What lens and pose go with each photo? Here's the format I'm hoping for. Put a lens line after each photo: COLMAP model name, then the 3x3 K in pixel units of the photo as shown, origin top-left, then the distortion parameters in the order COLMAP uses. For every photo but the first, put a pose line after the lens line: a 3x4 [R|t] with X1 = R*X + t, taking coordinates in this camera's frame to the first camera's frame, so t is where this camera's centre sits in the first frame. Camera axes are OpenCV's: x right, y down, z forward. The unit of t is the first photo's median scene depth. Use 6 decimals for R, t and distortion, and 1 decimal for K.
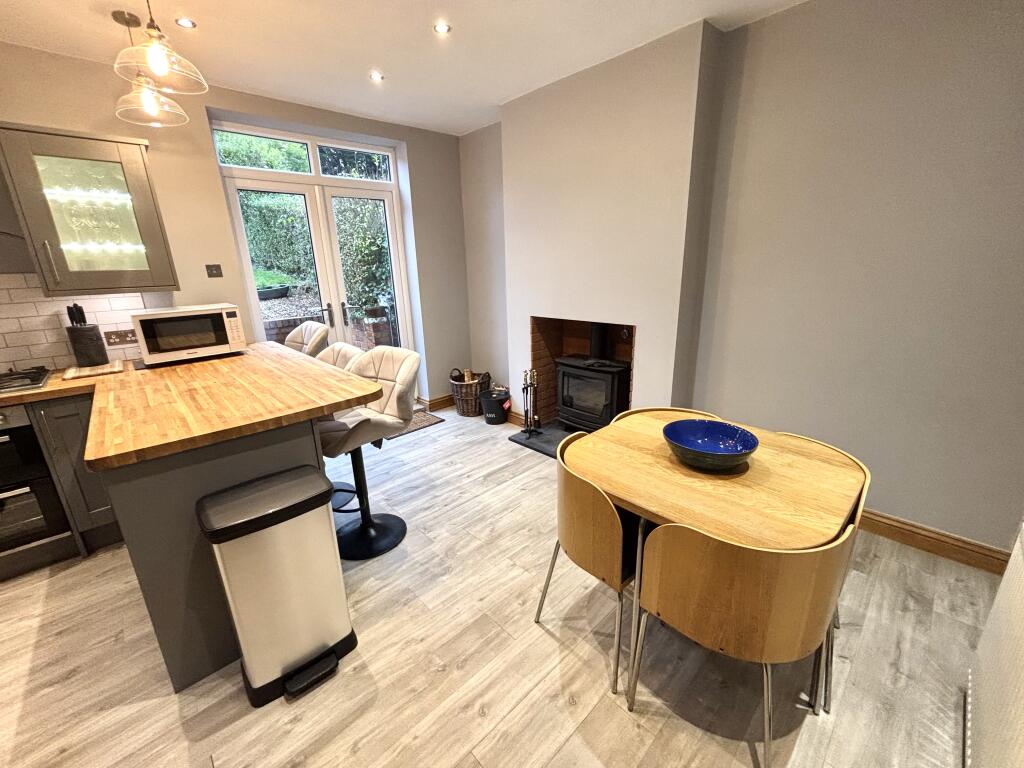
lens RADIAL K [[416.2, 0, 514.1], [0, 416.2, 383.8], [0, 0, 1]] dist [0.003225, -0.000317]
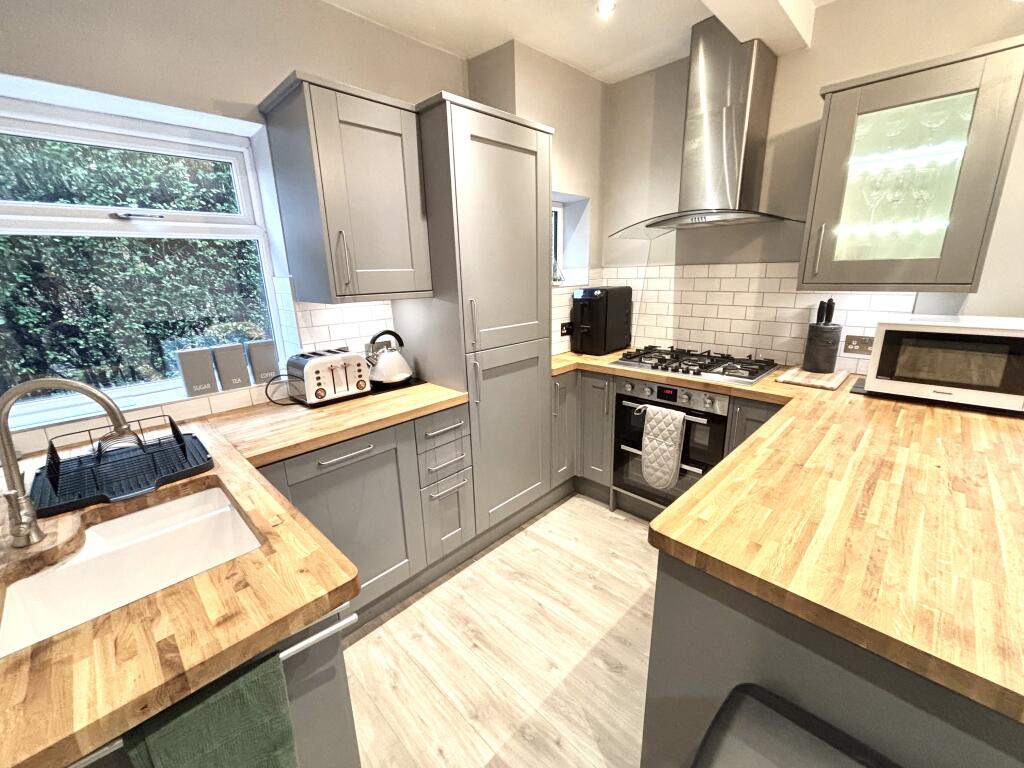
lens RADIAL K [[416.2, 0, 508.1], [0, 416.2, 383.9], [0, 0, 1]] dist [0.003225, -0.000317]
pose [[0.028969, 0.288503, -0.957041, -0.207766], [-0.258530, 0.927027, 0.271629, -0.092056], [0.965569, 0.239555, 0.101442, 0.321900]]
